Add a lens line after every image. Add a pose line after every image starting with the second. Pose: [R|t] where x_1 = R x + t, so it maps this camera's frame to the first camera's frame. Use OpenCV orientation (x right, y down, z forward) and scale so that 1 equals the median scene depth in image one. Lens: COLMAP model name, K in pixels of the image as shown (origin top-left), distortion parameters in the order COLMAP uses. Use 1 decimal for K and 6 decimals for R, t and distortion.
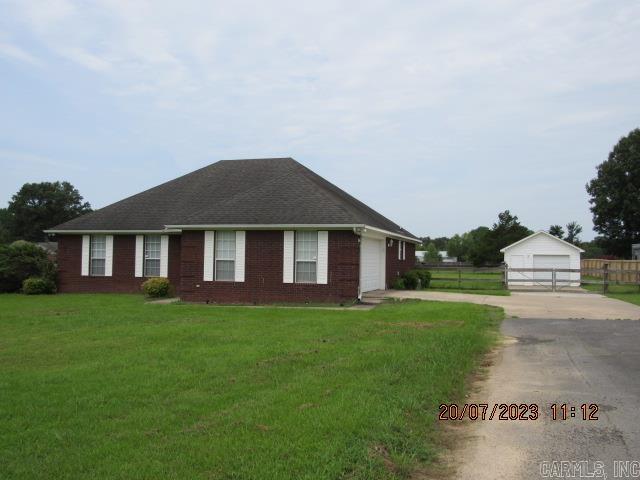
lens RADIAL K [[630.2, 0, 318.2], [0, 630.2, 237.4], [0, 0, 1]] dist [-0.005179, 0.000000]
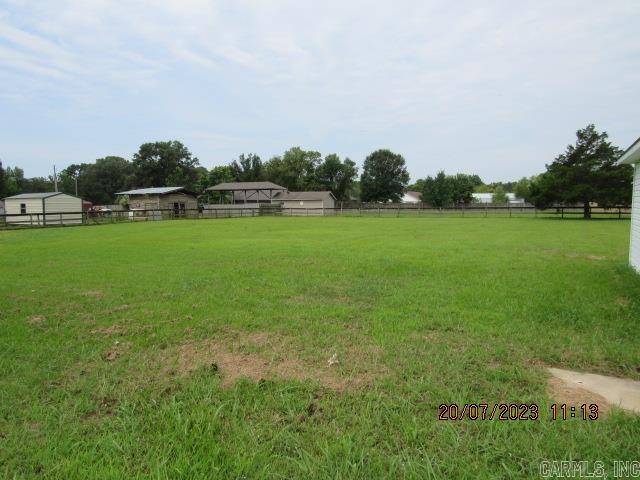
lens RADIAL K [[458.7, 0, 322.3], [0, 458.7, 247.0], [0, 0, 1]] dist [-0.012165, -0.002724]
pose [[0.978930, 0.004460, -0.204145, 0.047807], [0.021908, 0.991696, 0.126723, 0.007495], [0.203015, -0.128525, 0.970704, 0.181372]]
